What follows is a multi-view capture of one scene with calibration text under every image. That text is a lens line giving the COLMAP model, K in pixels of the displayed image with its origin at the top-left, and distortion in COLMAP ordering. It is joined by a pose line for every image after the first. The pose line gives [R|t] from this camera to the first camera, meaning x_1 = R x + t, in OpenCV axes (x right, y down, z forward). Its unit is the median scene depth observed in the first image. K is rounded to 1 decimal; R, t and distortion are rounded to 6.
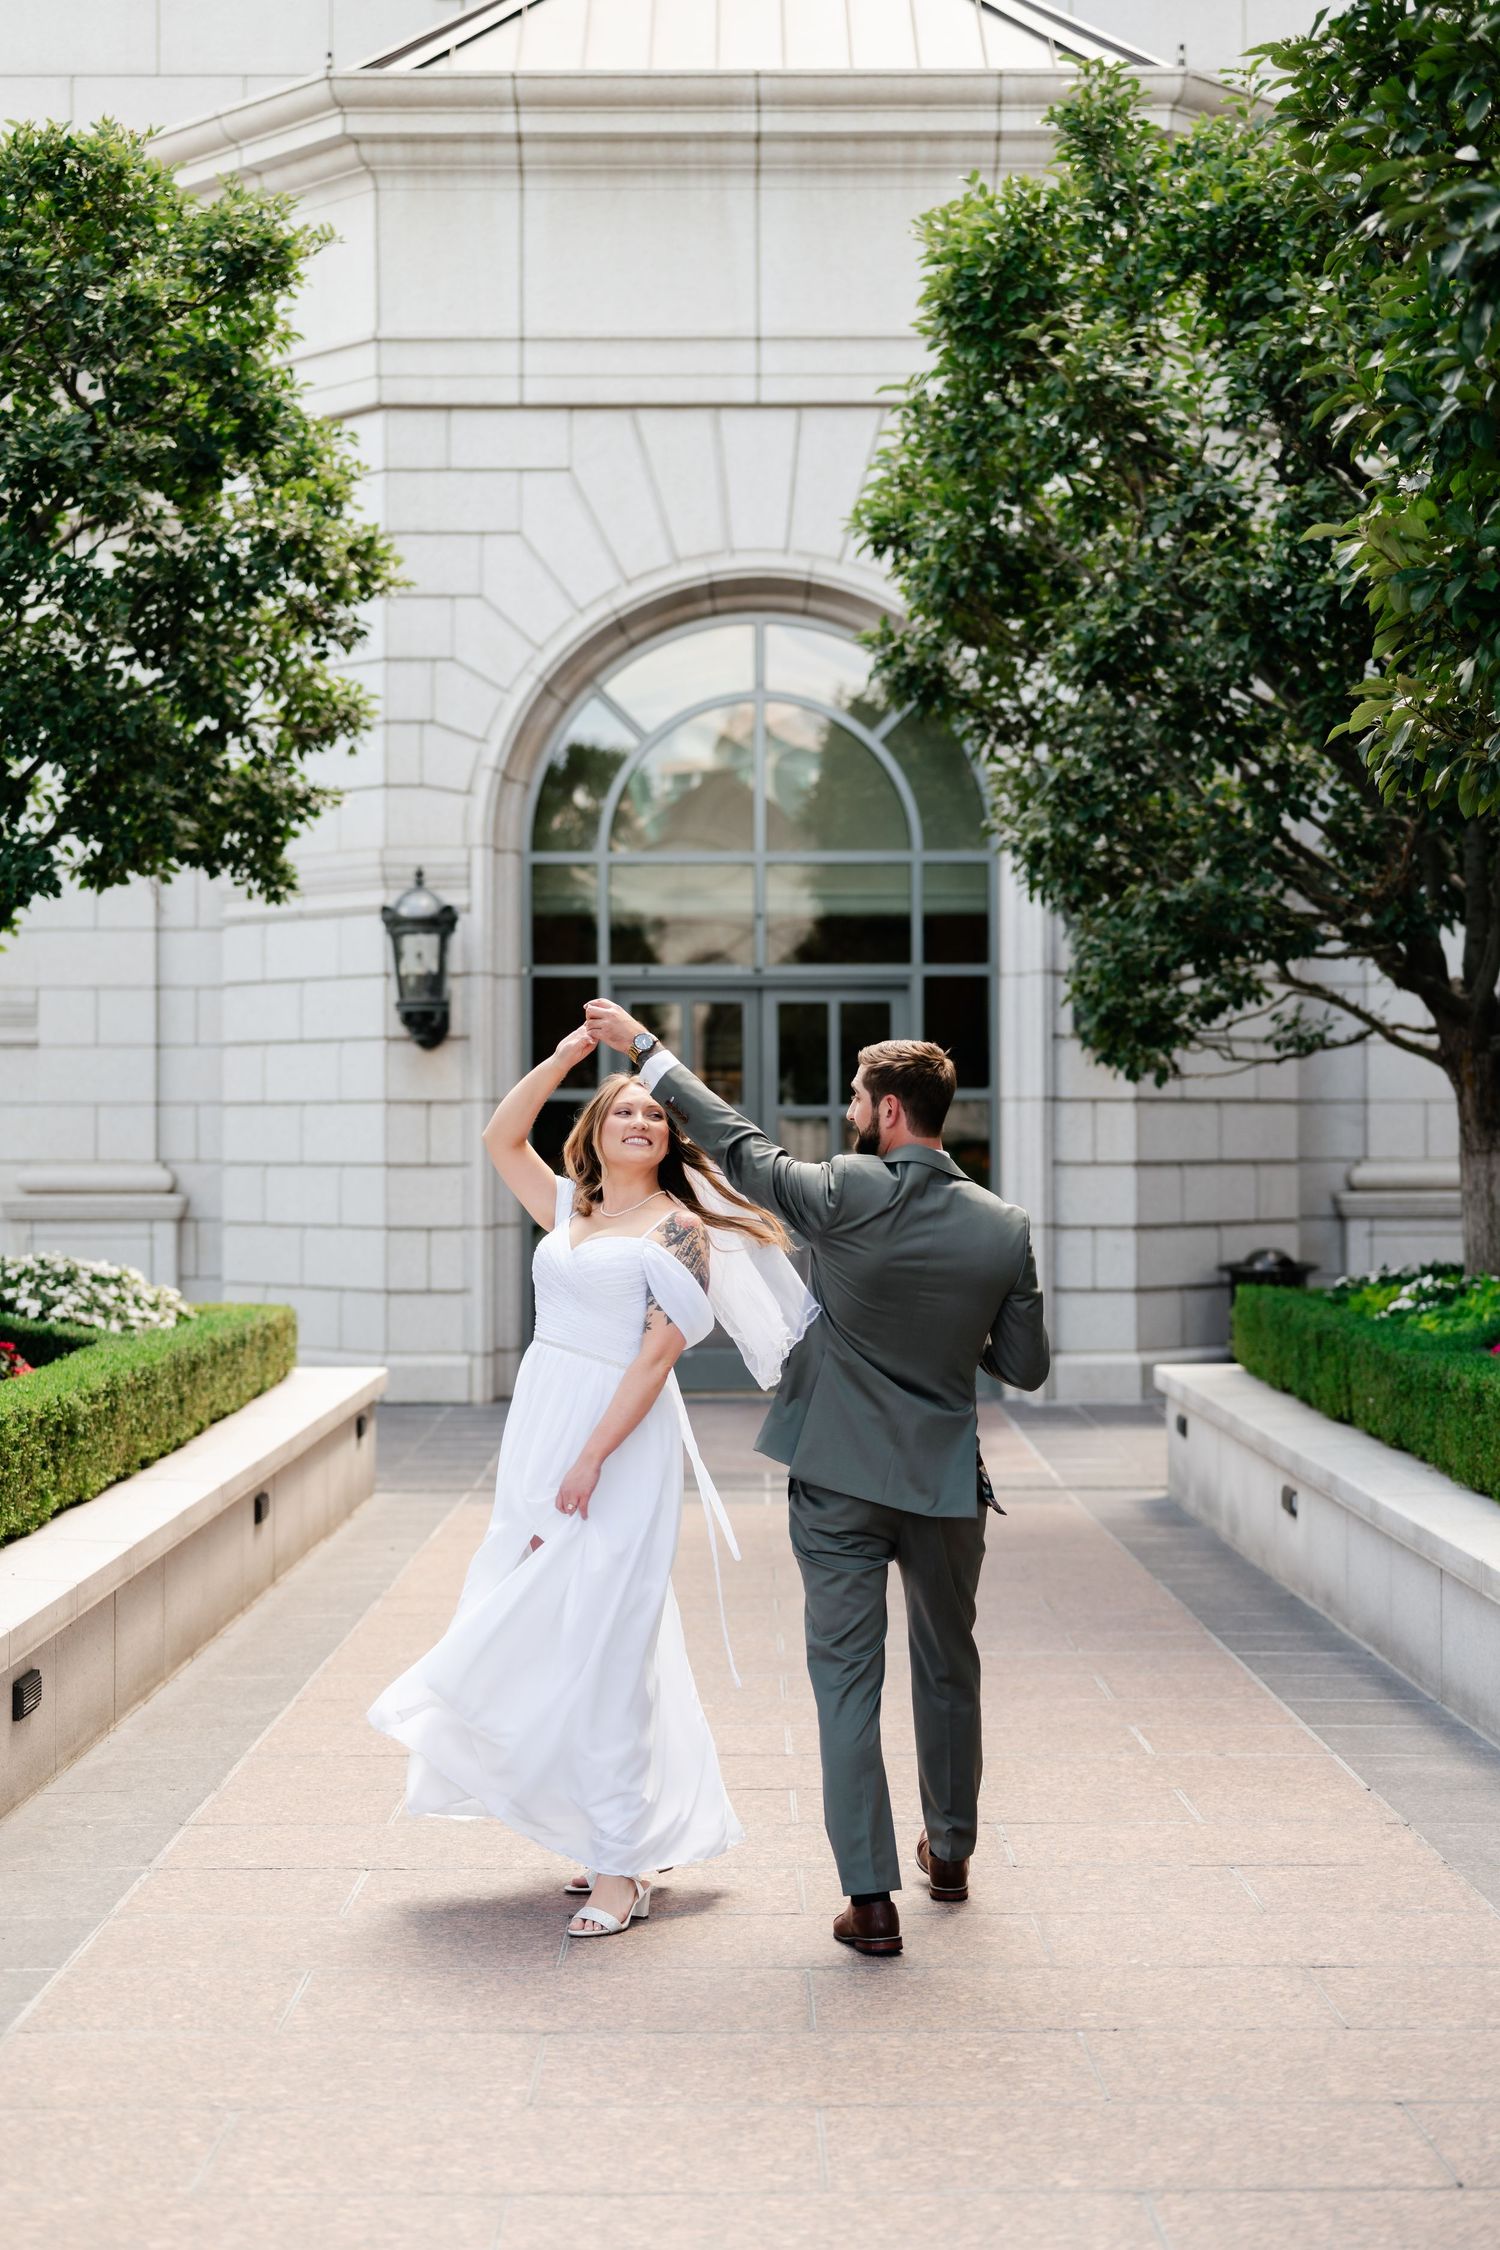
lens RADIAL K [[3452.9, 0, 750.0], [0, 3452.9, 1125.0], [0, 0, 1]] dist [0.005589, 0.009532]
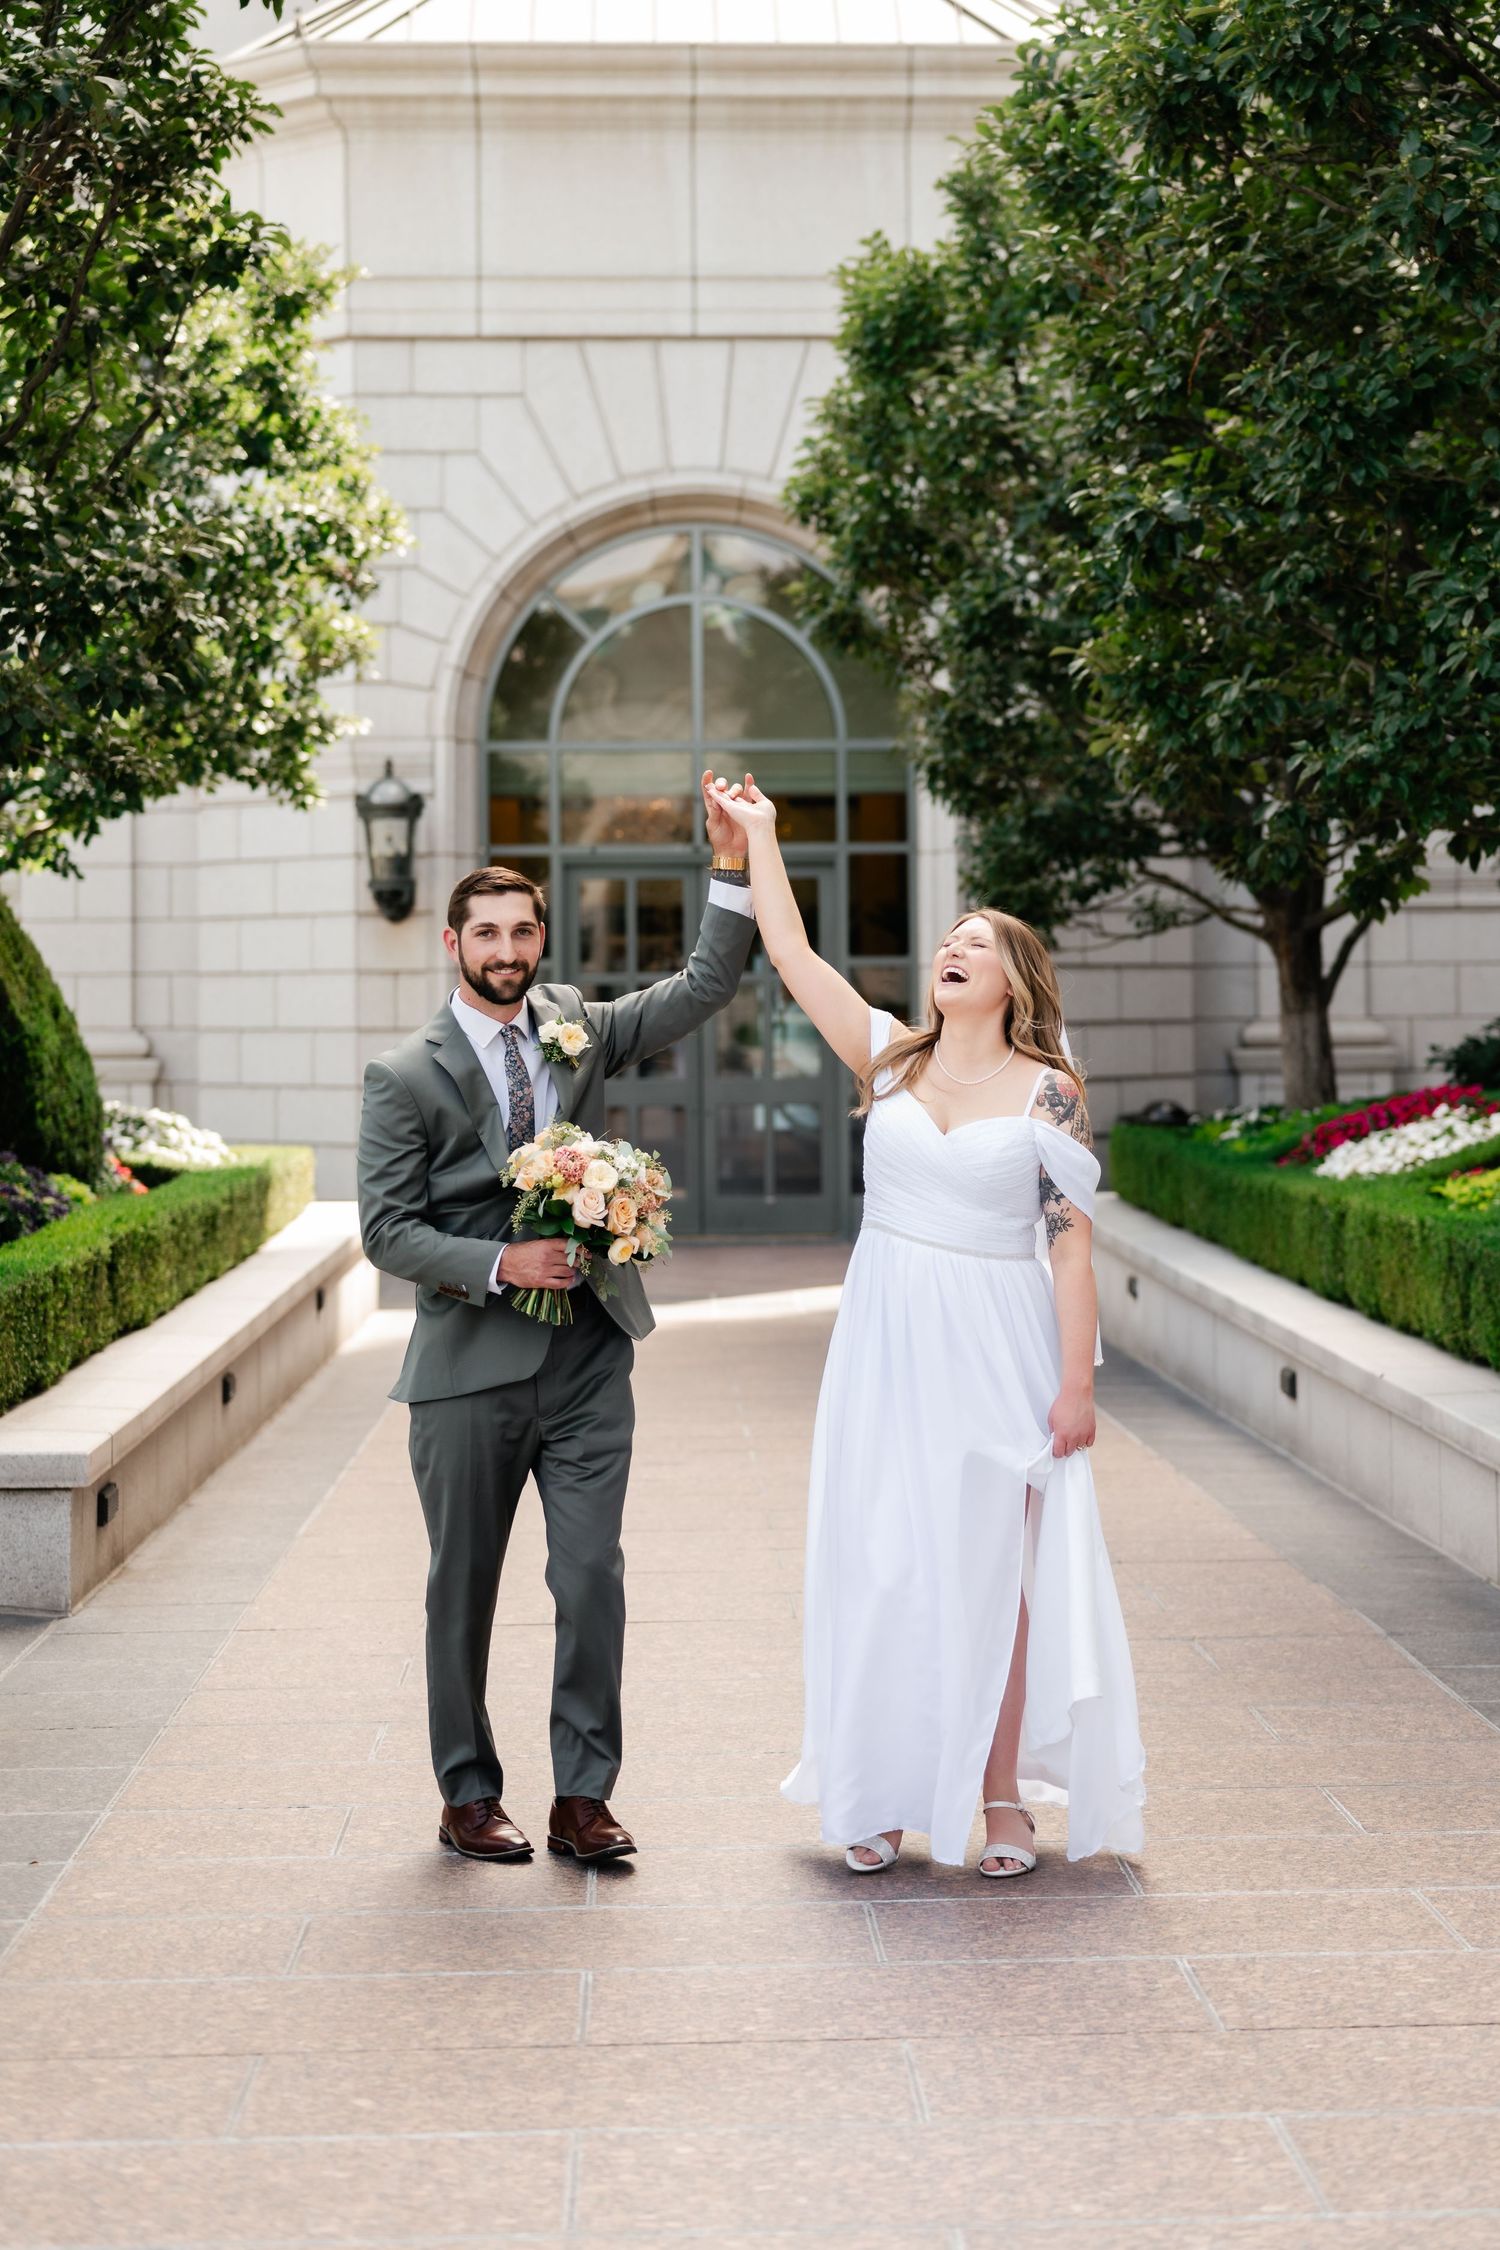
lens RADIAL K [[4030.5, 0, 836.8], [0, 4030.5, 882.5], [0, 0, 1]] dist [0.006265, 0.029398]
pose [[0.999009, -0.005266, 0.044186, -0.014675], [0.006382, 0.999663, -0.025165, -0.002785], [-0.044039, 0.025422, 0.998706, -0.411857]]
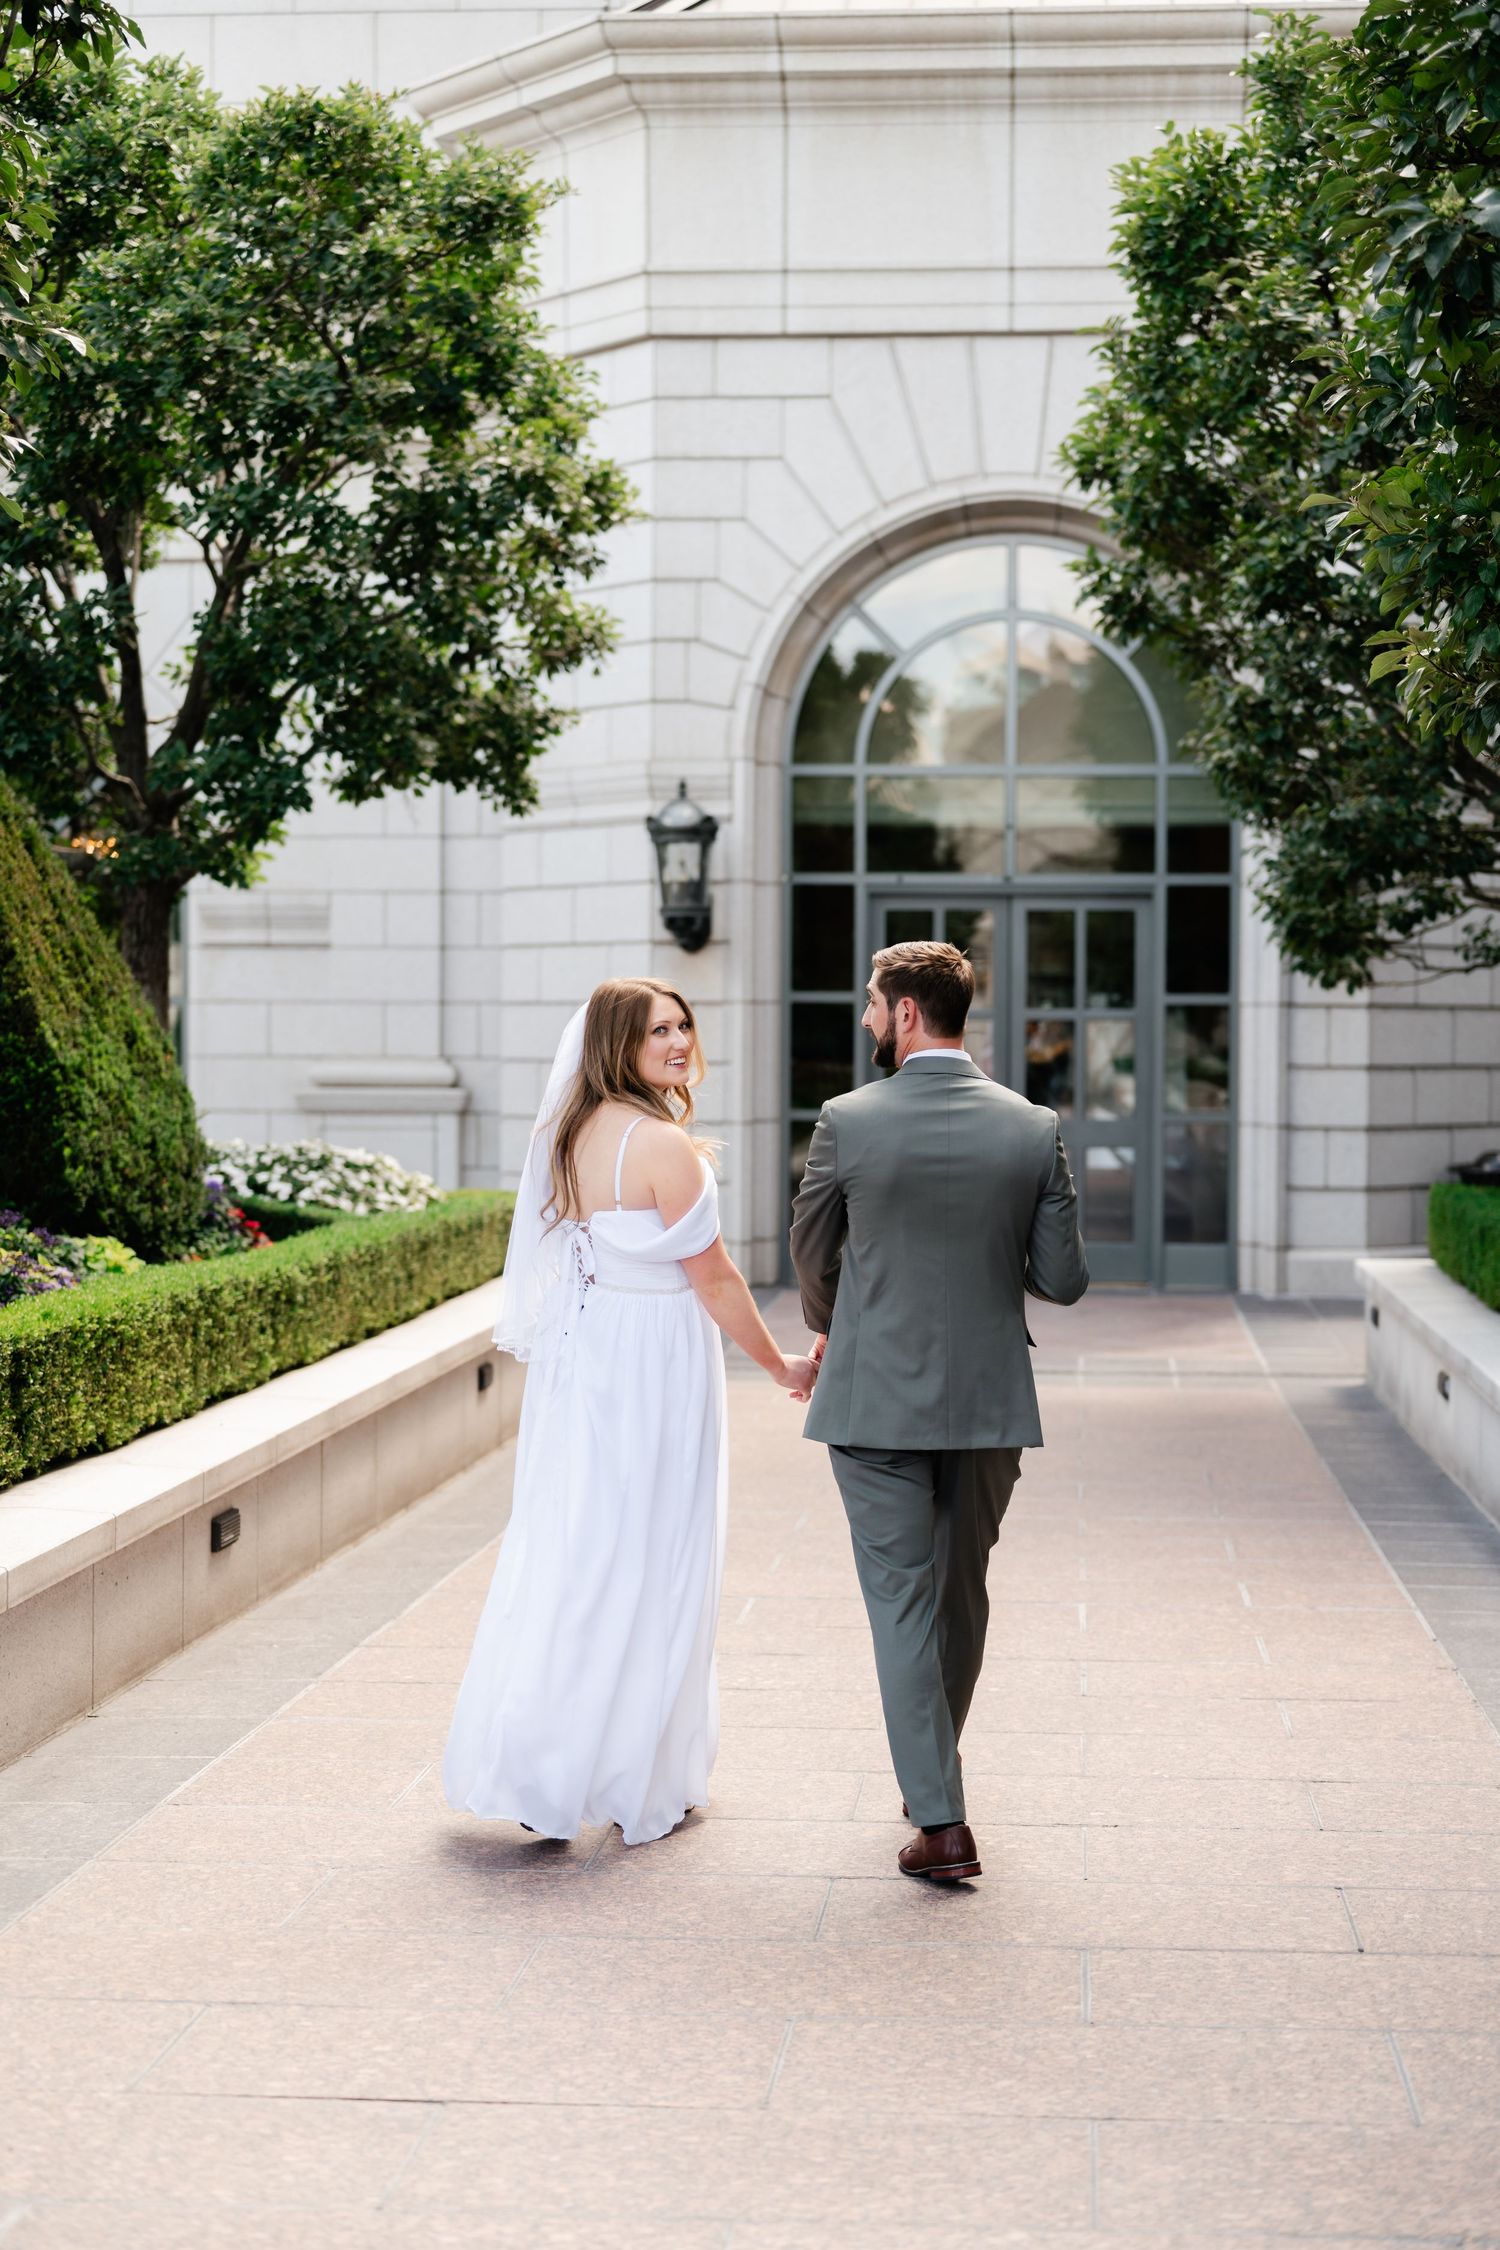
lens RADIAL K [[3407.8, 0, 832.3], [0, 3407.8, 1149.4], [0, 0, 1]] dist [0.004111, 0.001547]
pose [[0.997281, 0.010797, -0.072898, 0.037939], [-0.008147, 0.999299, 0.036552, -0.000534], [0.073242, -0.035858, 0.996669, -0.048834]]
